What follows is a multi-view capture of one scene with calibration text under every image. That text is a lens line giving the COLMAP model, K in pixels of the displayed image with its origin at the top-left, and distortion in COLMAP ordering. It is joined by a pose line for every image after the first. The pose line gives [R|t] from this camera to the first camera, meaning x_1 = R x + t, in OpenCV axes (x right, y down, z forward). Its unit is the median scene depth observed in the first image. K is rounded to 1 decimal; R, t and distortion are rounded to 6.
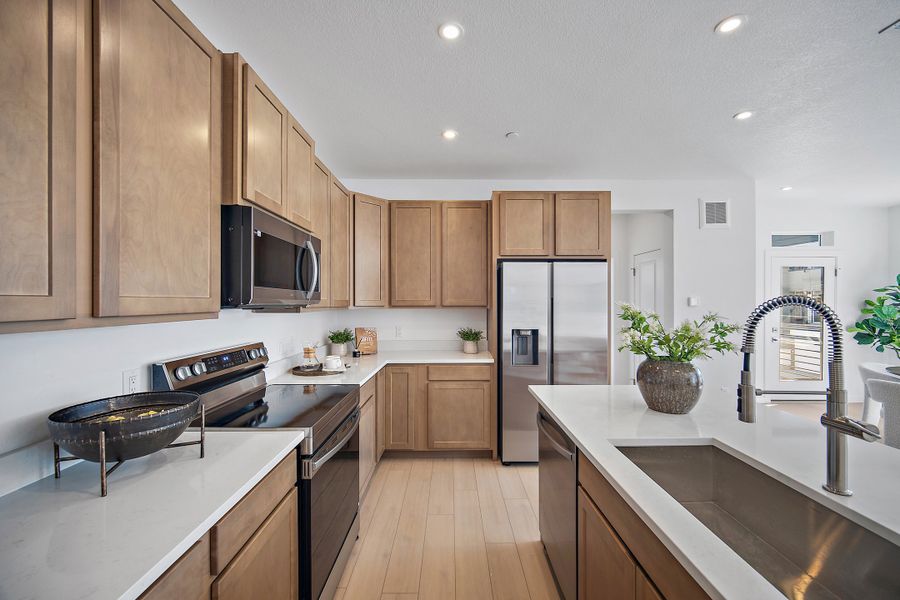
lens RADIAL K [[356.2, 0, 453.1], [0, 356.2, 300.5], [0, 0, 1]] dist [-0.007413, 0.001317]
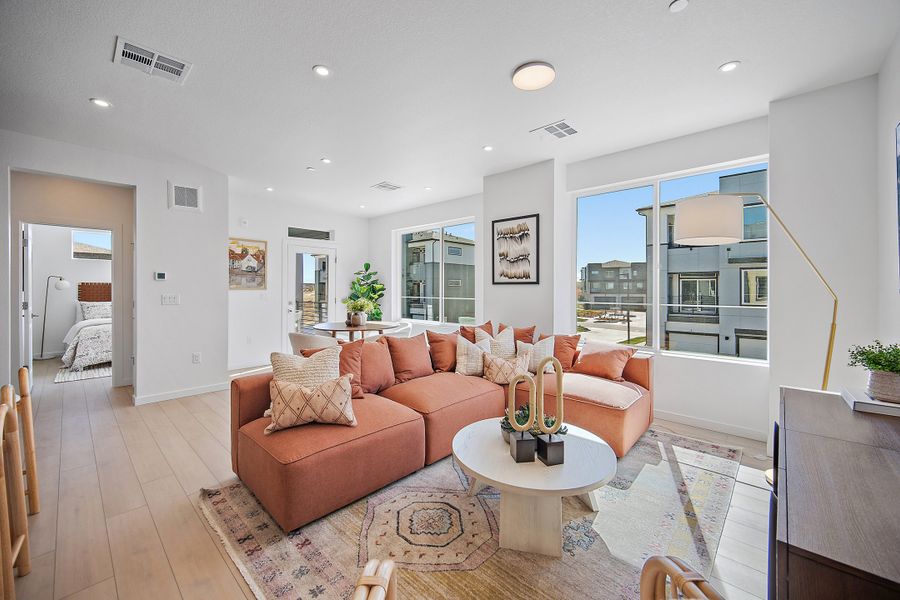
lens RADIAL K [[356.2, 0, 451.6], [0, 356.2, 289.2], [0, 0, 1]] dist [-0.007413, 0.001317]
pose [[0.680919, 0.000737, 0.732358, 0.585179], [-0.004817, 0.999982, 0.003472, 0.041483], [-0.732343, -0.005891, 0.680911, -0.432835]]
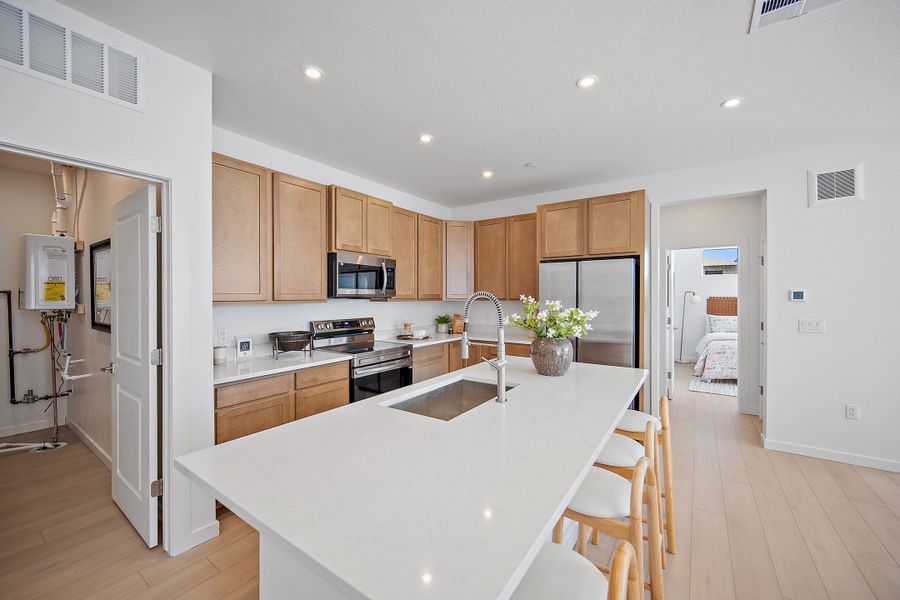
lens RADIAL K [[356.2, 0, 451.3], [0, 356.2, 297.1], [0, 0, 1]] dist [-0.007413, 0.001317]
pose [[0.818205, 0.002591, -0.574920, 0.580219], [0.001471, 0.999977, 0.006600, 0.000526], [0.574924, -0.006246, 0.818183, -0.182302]]
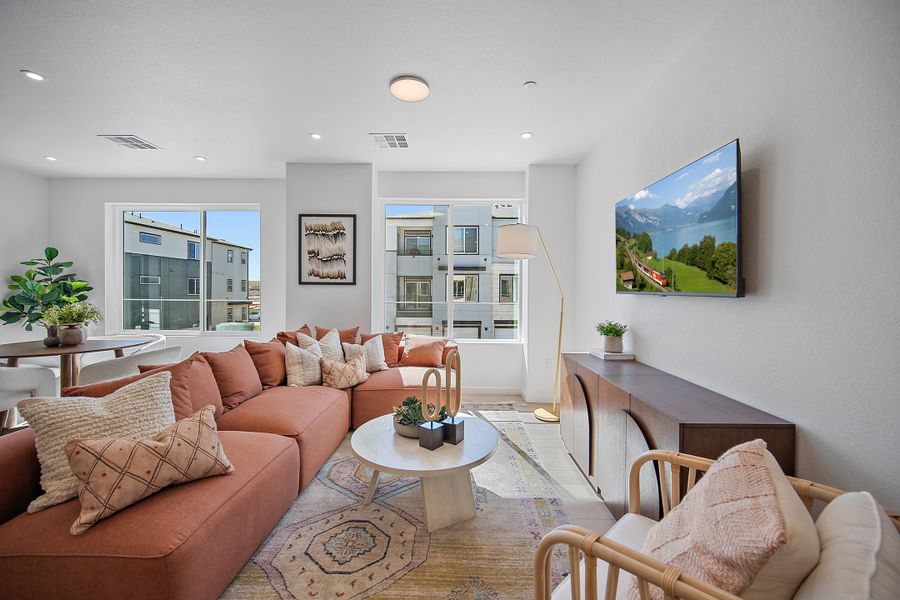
lens RADIAL K [[356.2, 0, 452.8], [0, 356.2, 294.0], [0, 0, 1]] dist [-0.007413, 0.001317]
pose [[0.010061, -0.009925, 0.999900, 0.456512], [-0.011189, 0.999887, 0.010038, 0.042320], [-0.999887, -0.011289, 0.009949, -0.157186]]
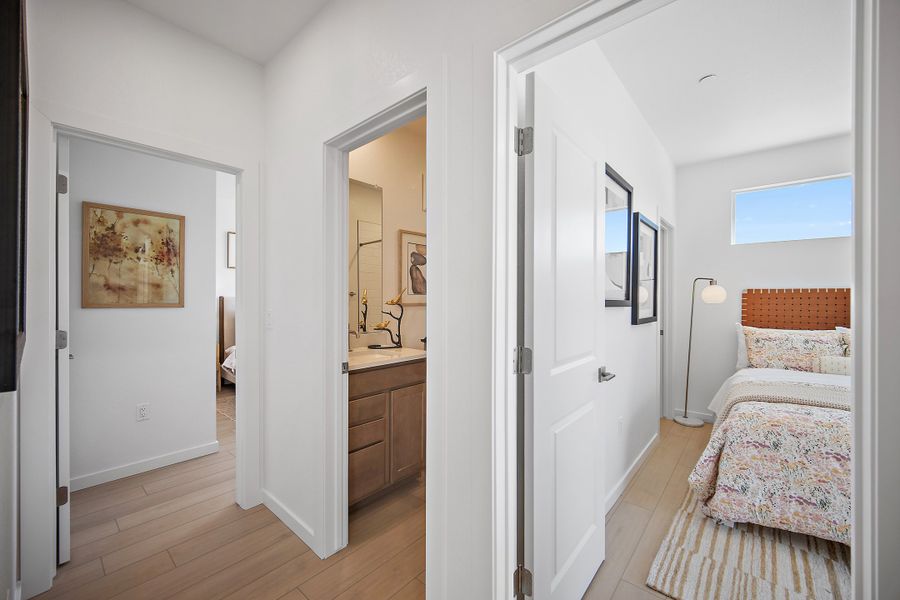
lens RADIAL K [[356.2, 0, 455.9], [0, 356.2, 297.6], [0, 0, 1]] dist [-0.007413, 0.001317]
pose [[0.759319, 0.000092, -0.650719, 0.661320], [0.001143, 0.999998, 0.001474, 0.042170], [0.650718, -0.001863, 0.759317, 1.331674]]
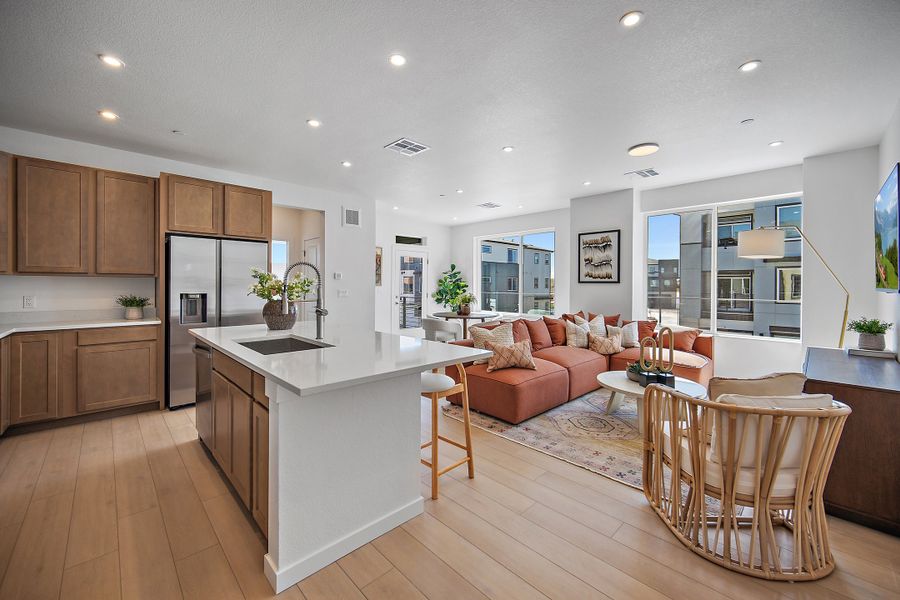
lens RADIAL K [[356.2, 0, 451.5], [0, 356.2, 287.1], [0, 0, 1]] dist [-0.007413, 0.001317]
pose [[0.720153, 0.001336, 0.693814, -0.002688], [-0.009187, 0.999929, 0.007610, 0.040321], [-0.693754, -0.011855, 0.720114, -0.452308]]
